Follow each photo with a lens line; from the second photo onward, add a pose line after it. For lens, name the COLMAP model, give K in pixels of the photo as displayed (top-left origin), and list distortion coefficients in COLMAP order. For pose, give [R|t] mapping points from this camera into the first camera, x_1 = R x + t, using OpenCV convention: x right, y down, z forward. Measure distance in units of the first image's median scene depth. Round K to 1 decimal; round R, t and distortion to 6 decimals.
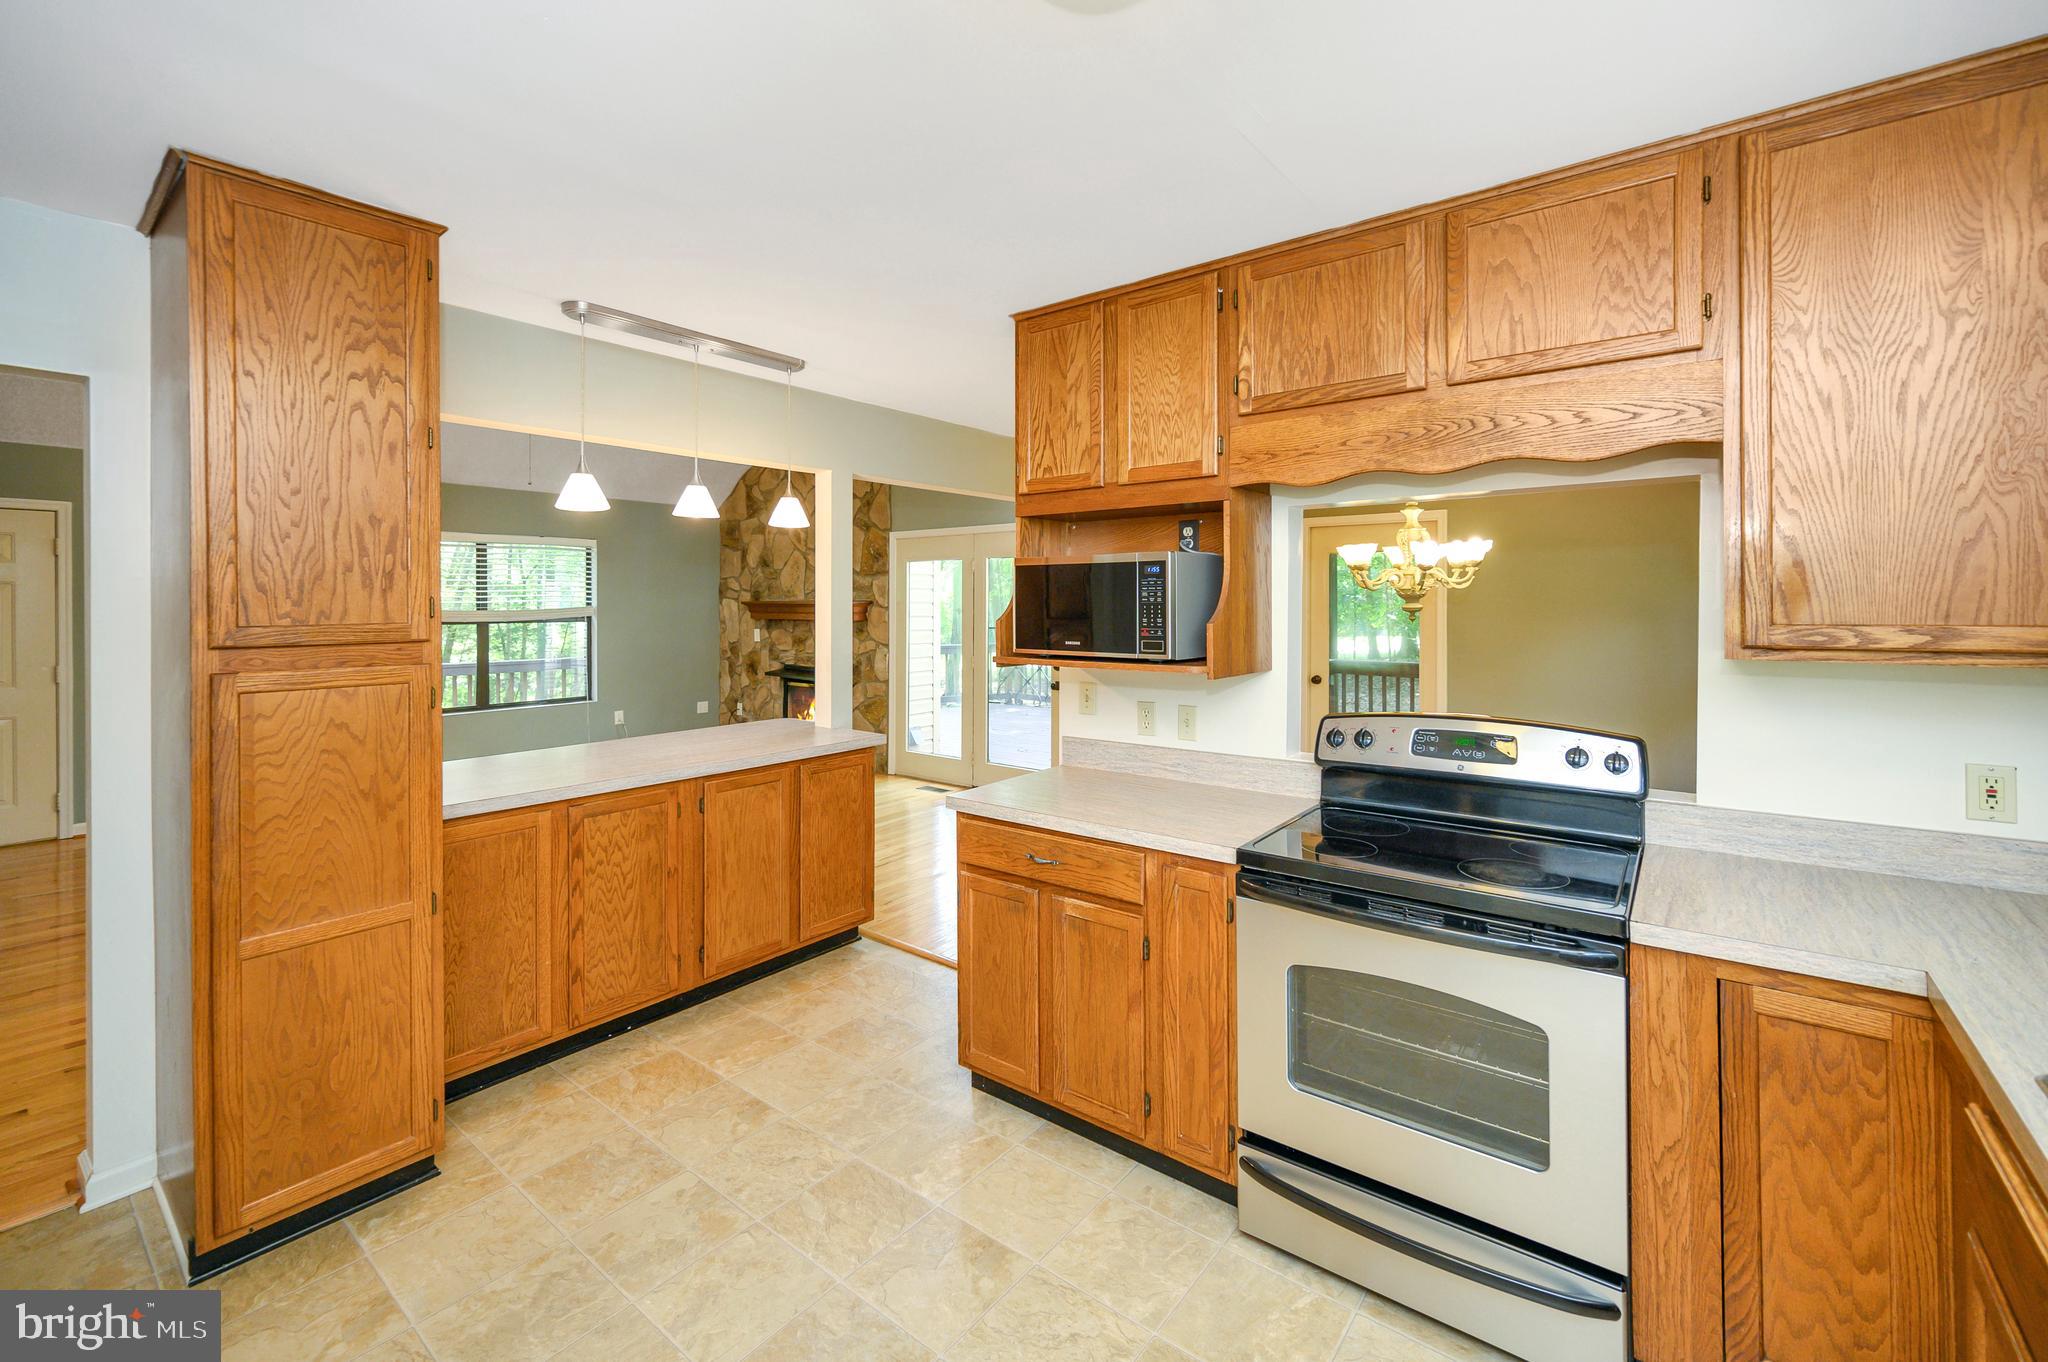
lens RADIAL K [[849.5, 0, 1042.7], [0, 849.5, 602.3], [0, 0, 1]] dist [-0.003746, -0.000392]
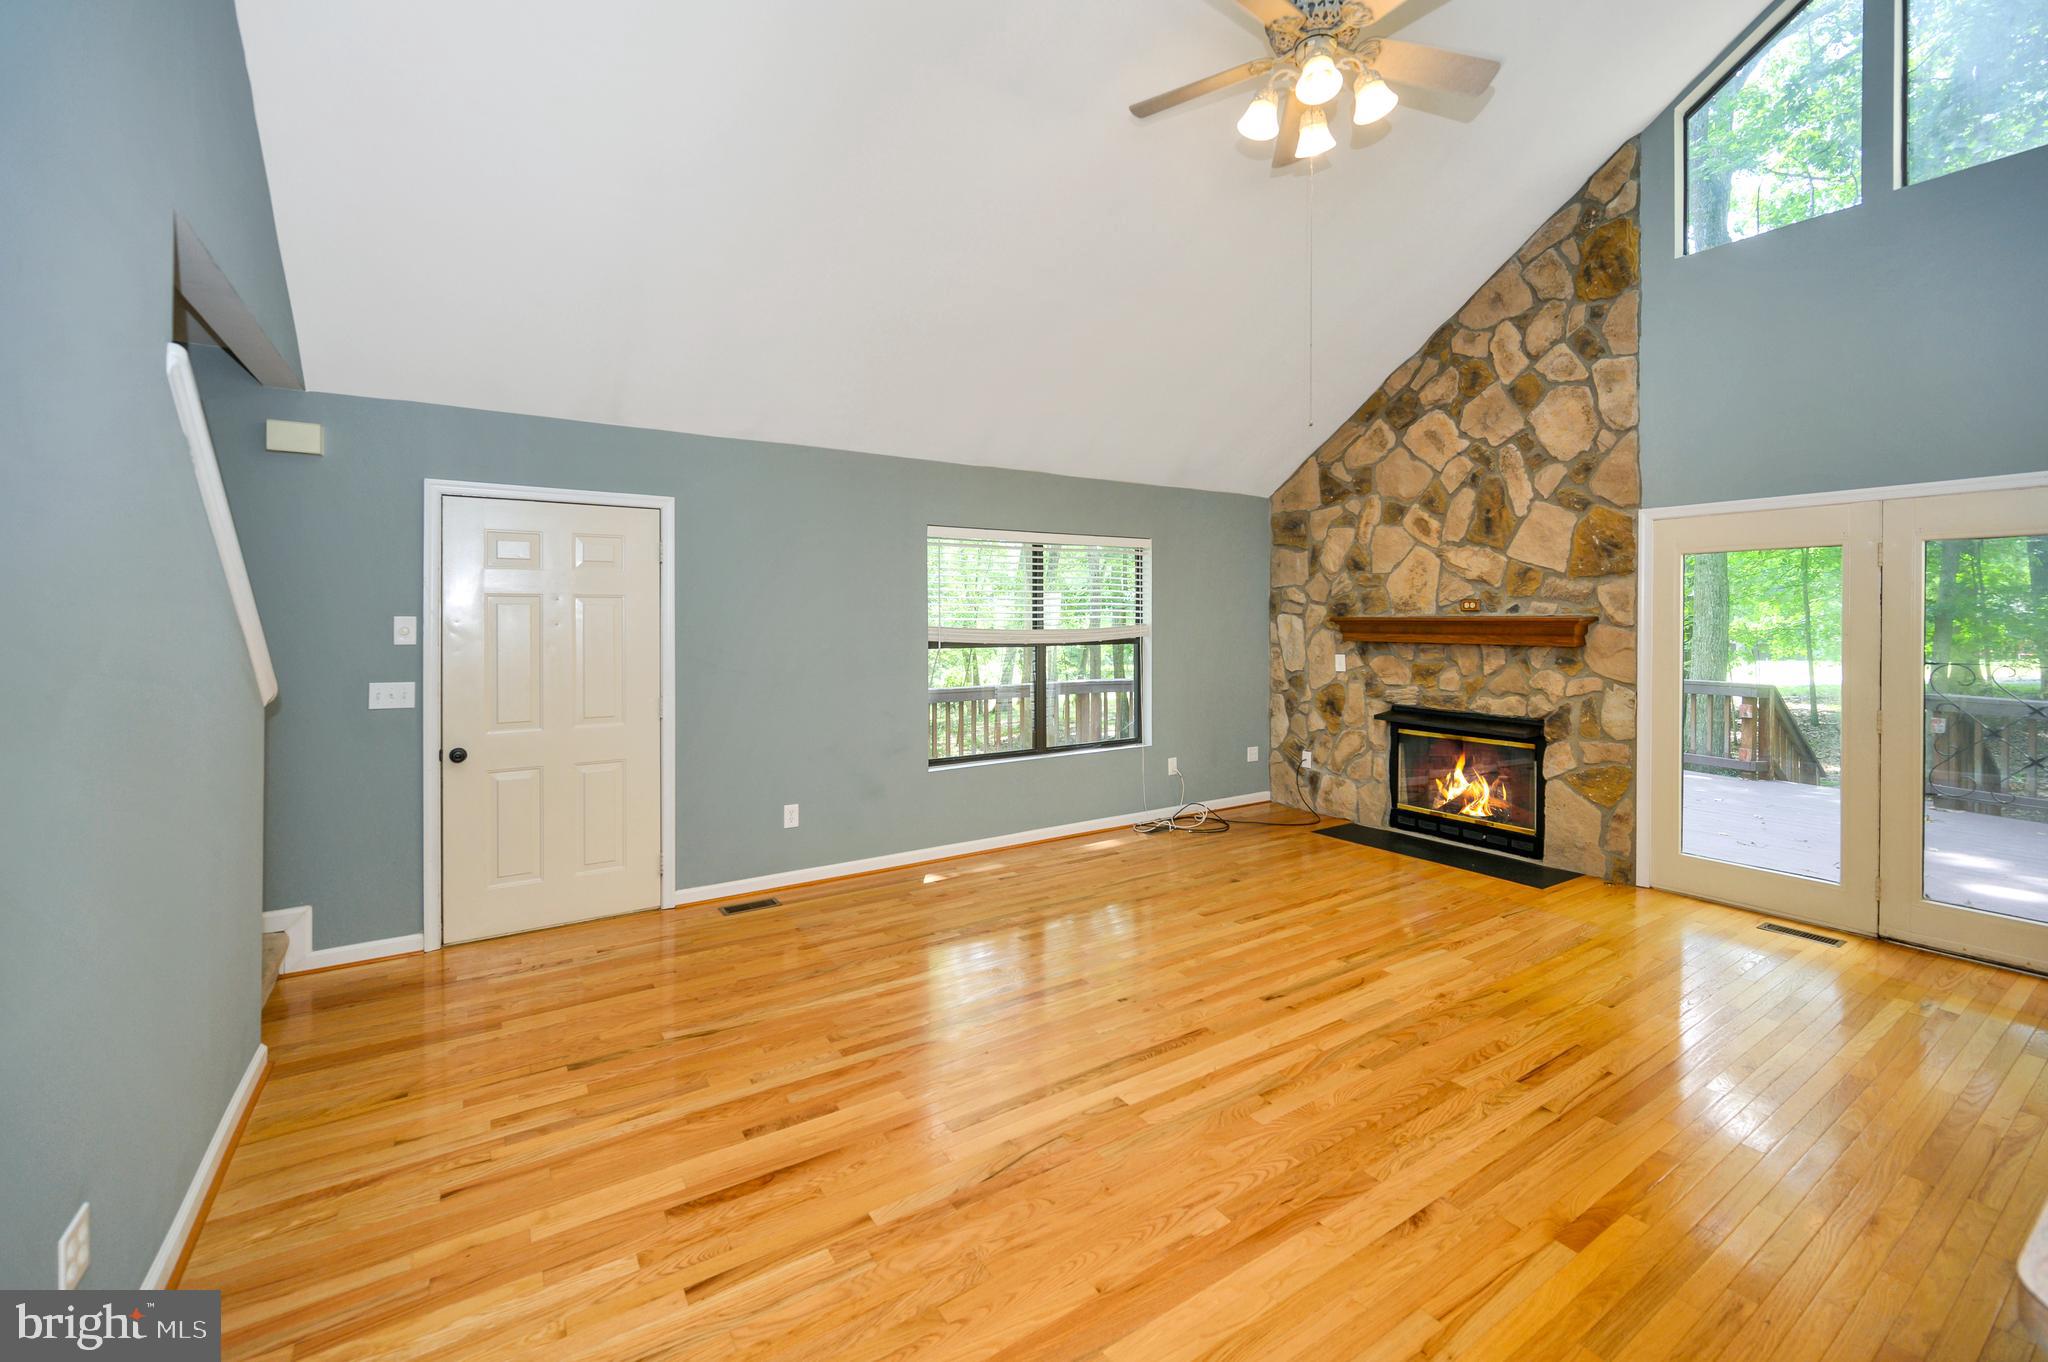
lens RADIAL K [[849.5, 0, 1053.6], [0, 849.5, 630.8], [0, 0, 1]] dist [-0.003746, -0.000392]
pose [[0.949544, 0.002822, -0.313623, -1.037235], [0.001091, 0.999924, 0.012301, 0.002765], [0.313633, -0.012022, 0.949468, 0.647916]]
